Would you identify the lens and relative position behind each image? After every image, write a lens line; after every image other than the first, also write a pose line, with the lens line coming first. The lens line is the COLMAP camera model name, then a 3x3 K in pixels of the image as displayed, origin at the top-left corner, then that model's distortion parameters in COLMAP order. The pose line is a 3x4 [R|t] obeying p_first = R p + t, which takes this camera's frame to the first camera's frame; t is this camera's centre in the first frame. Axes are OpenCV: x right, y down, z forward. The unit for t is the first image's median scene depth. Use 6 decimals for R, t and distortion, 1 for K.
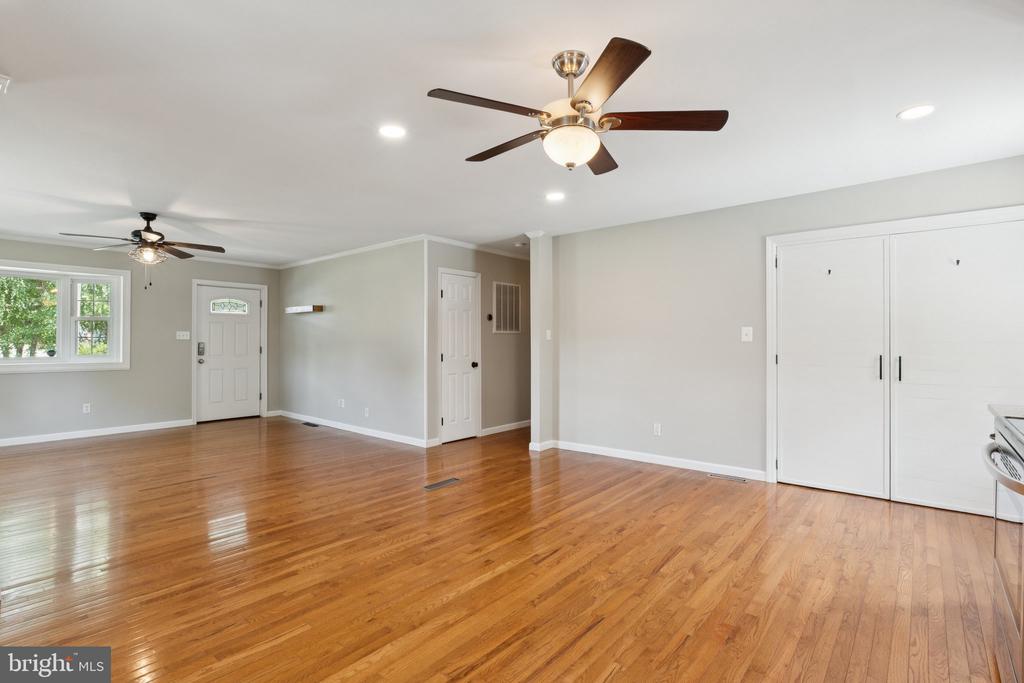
lens RADIAL K [[495.2, 0, 505.3], [0, 495.2, 339.8], [0, 0, 1]] dist [-0.003431, -0.000295]
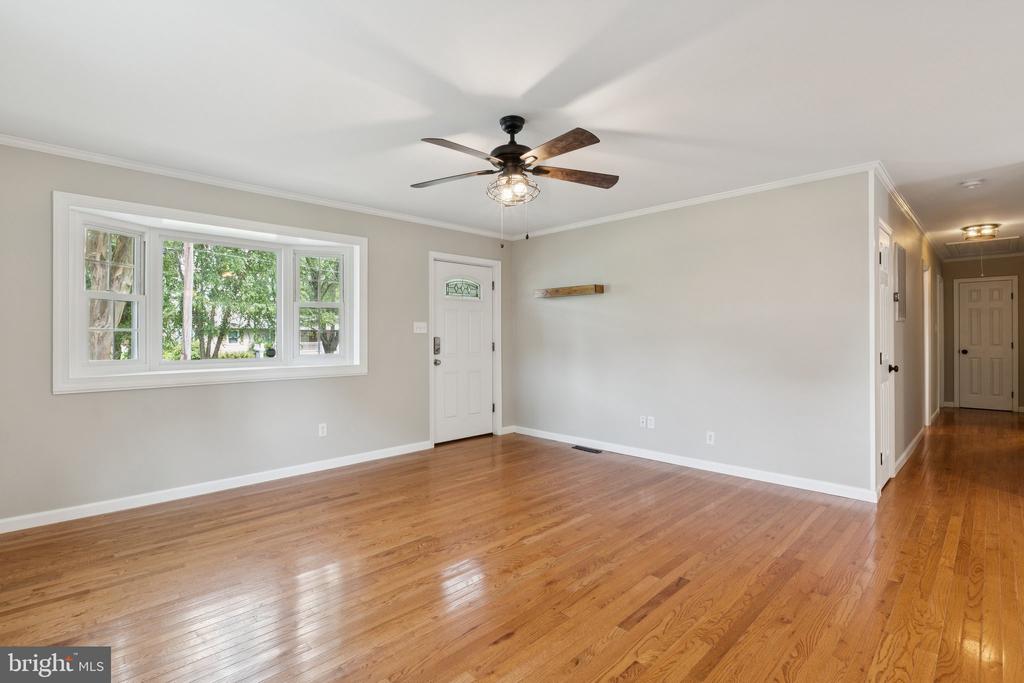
lens RADIAL K [[495.2, 0, 501.3], [0, 495.2, 334.9], [0, 0, 1]] dist [-0.003431, -0.000295]
pose [[0.996203, -0.005483, -0.086894, -0.517417], [0.005602, 0.999984, 0.001120, 0.002122], [0.086886, -0.001602, 0.996217, 0.304376]]
